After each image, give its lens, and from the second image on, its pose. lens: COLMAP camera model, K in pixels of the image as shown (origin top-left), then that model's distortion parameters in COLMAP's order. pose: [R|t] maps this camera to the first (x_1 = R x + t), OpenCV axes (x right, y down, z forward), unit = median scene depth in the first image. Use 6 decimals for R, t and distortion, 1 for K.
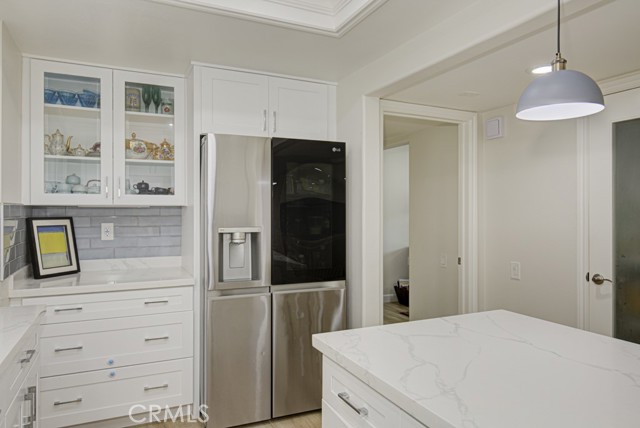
lens RADIAL K [[435.6, 0, 320.0], [0, 435.6, 214.0], [0, 0, 1]] dist [-0.000208, 0.000247]
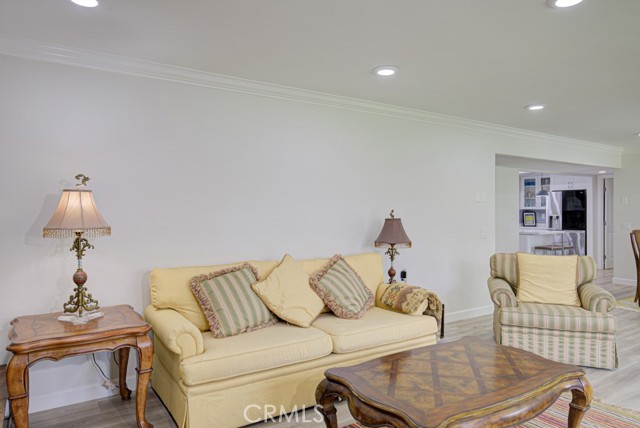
lens RADIAL K [[435.6, 0, 320.0], [0, 435.6, 214.0], [0, 0, 1]] dist [-0.000208, 0.000247]
pose [[0.154080, 0.002503, -0.988055, 3.196210], [0.000452, 0.999997, 0.002603, 0.013174], [0.988058, -0.000847, 0.154078, -1.607516]]
